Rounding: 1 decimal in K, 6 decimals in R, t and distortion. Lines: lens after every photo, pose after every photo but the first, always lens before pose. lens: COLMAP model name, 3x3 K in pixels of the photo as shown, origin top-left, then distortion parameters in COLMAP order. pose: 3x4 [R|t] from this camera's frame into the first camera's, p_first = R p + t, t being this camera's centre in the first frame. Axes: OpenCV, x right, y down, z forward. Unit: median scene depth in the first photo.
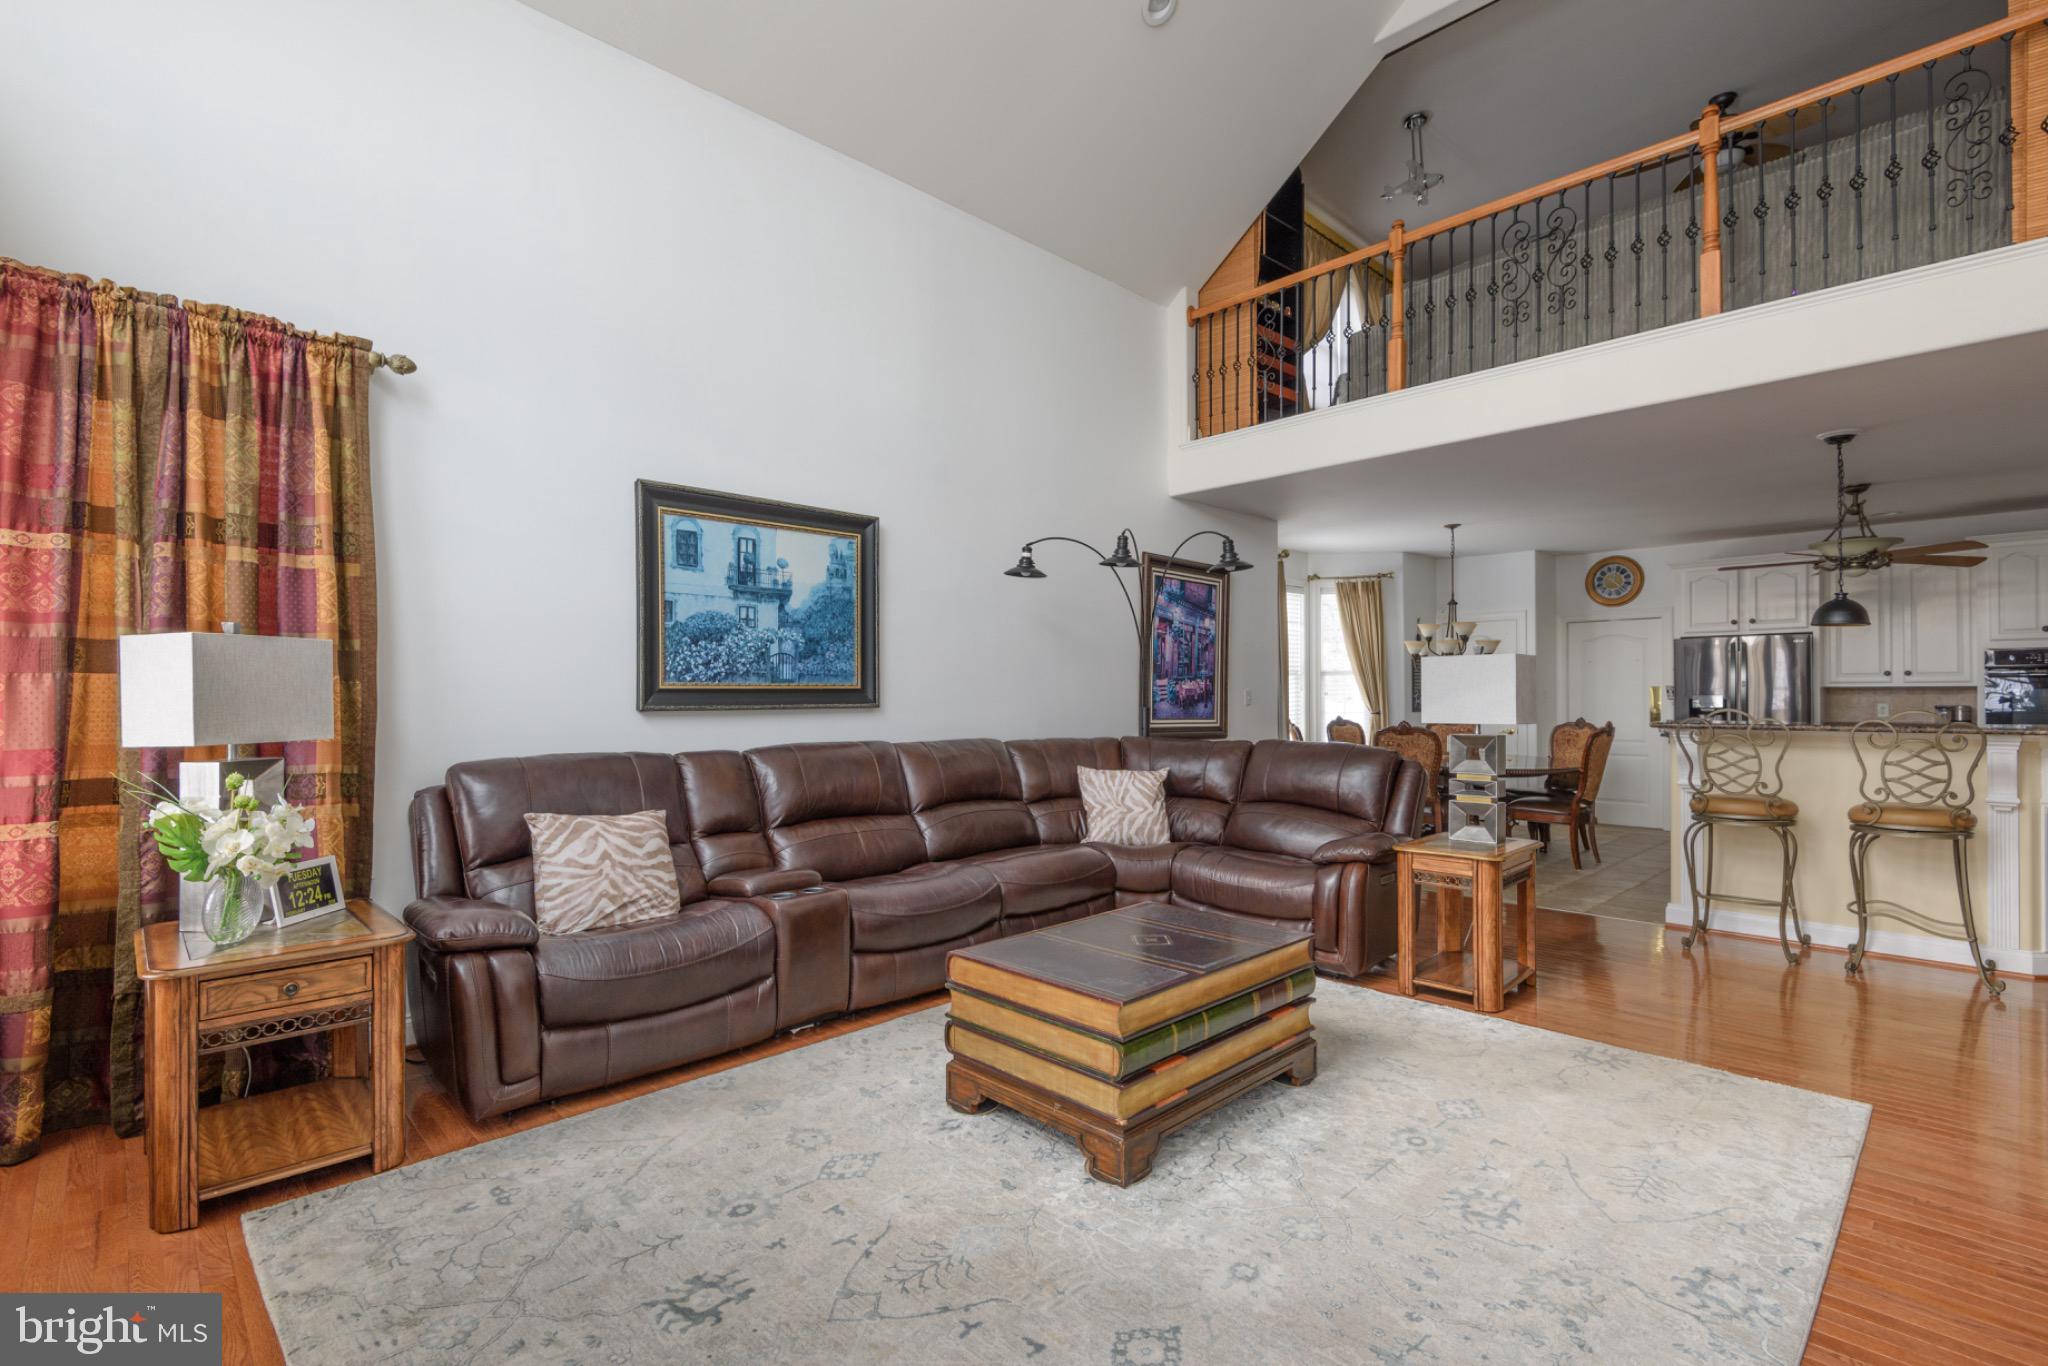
lens RADIAL K [[933.0, 0, 1024.0], [0, 933.0, 683.0], [0, 0, 1]] dist [0.022840, -0.014323]
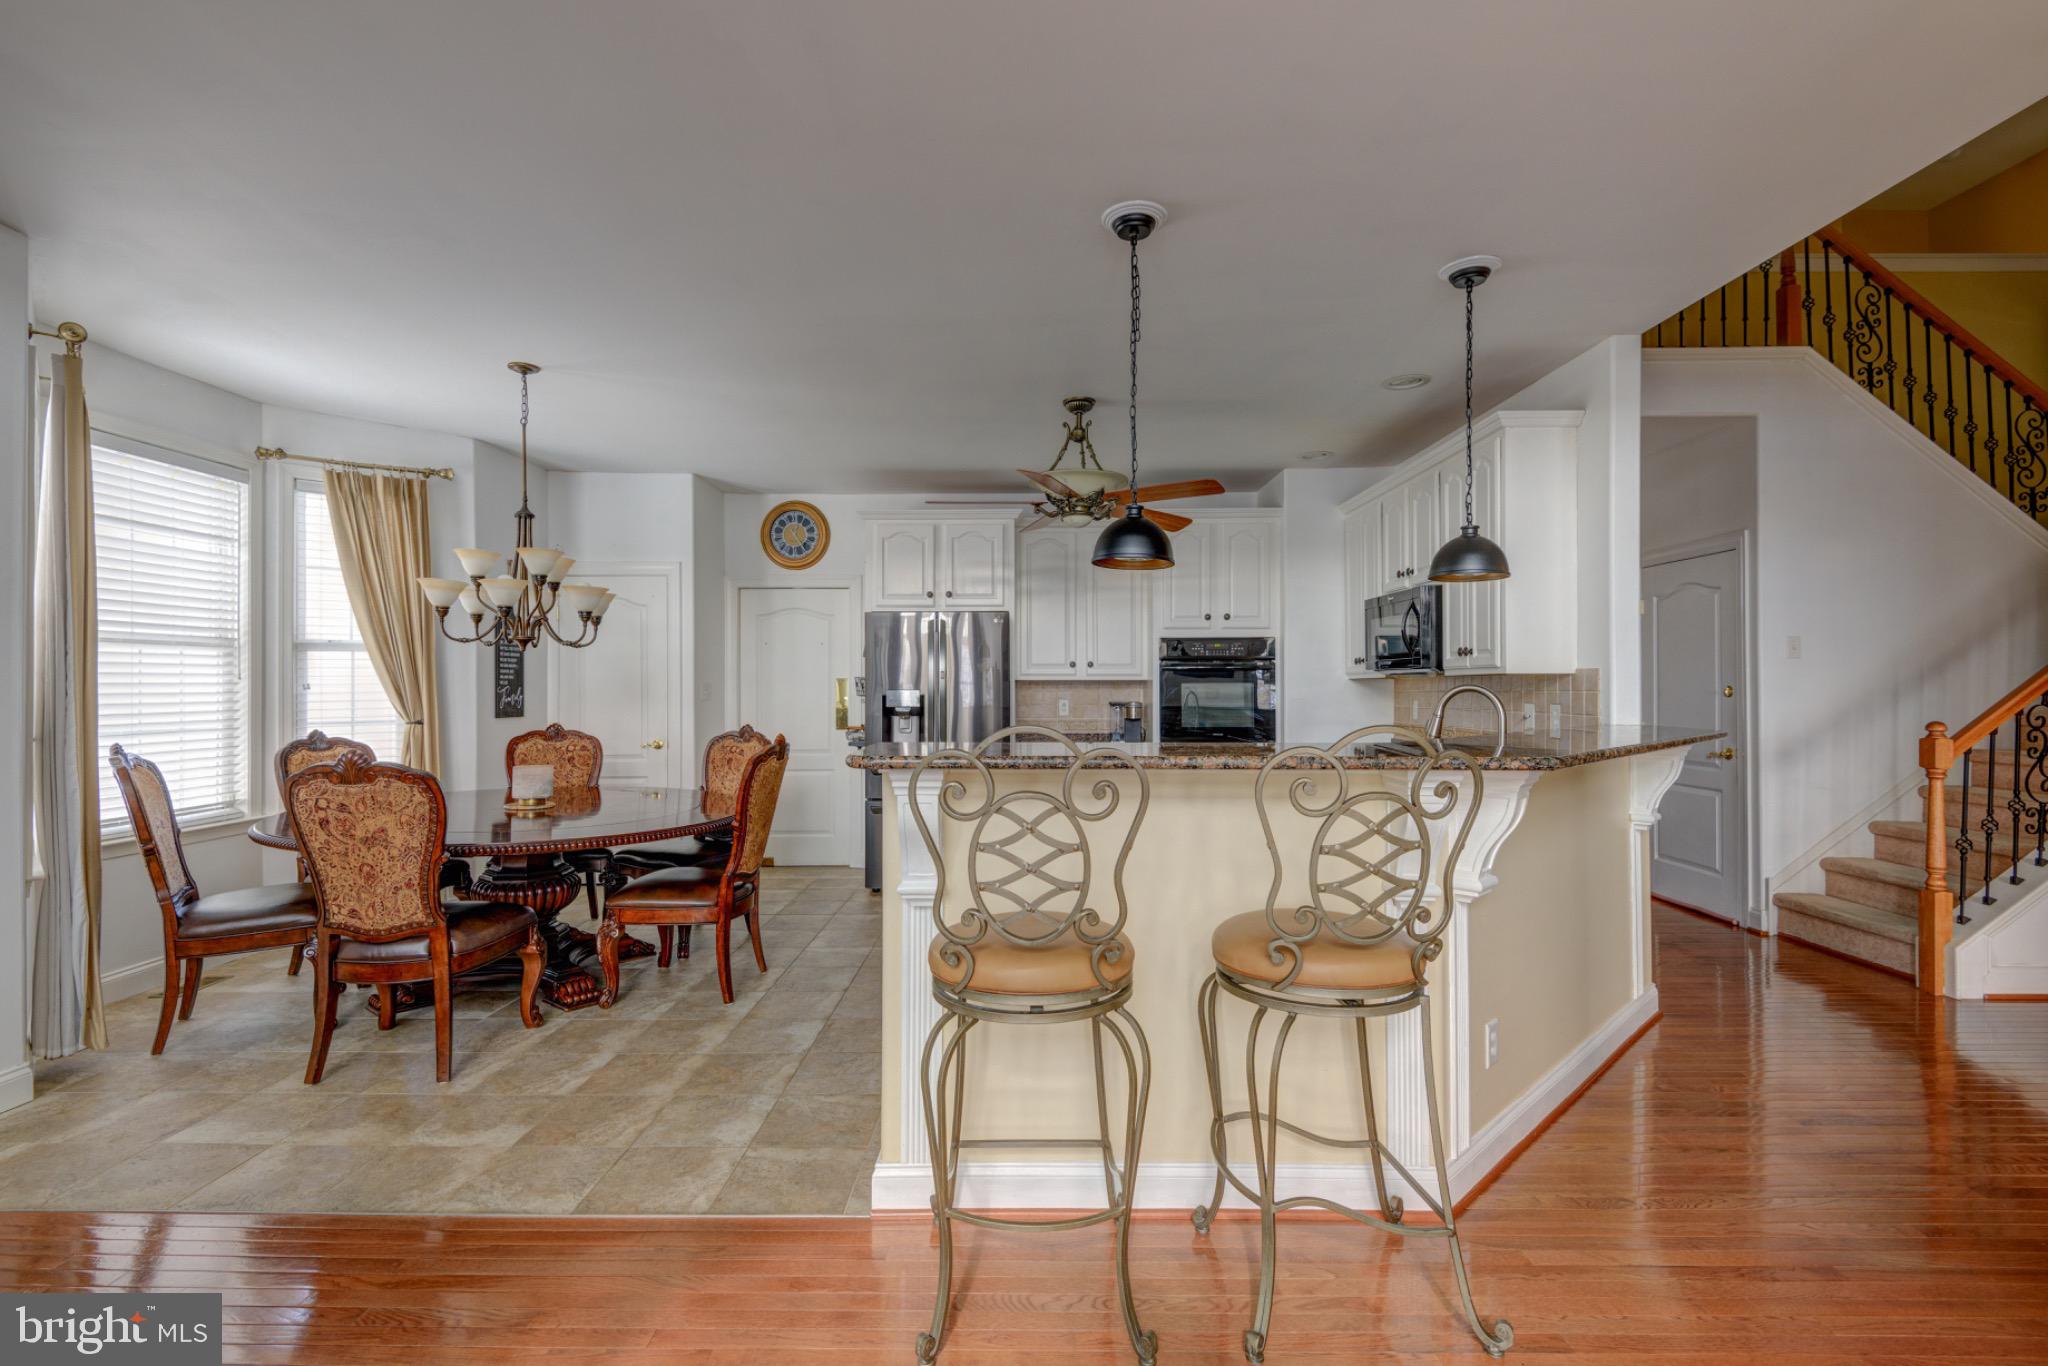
lens RADIAL K [[933.0, 0, 1024.0], [0, 933.0, 683.0], [0, 0, 1]] dist [0.022840, -0.014323]
pose [[0.701576, 0.005700, 0.712572, 0.279455], [-0.009940, 0.999949, 0.001787, 0.005543], [-0.712525, -0.008337, 0.701597, 0.429717]]
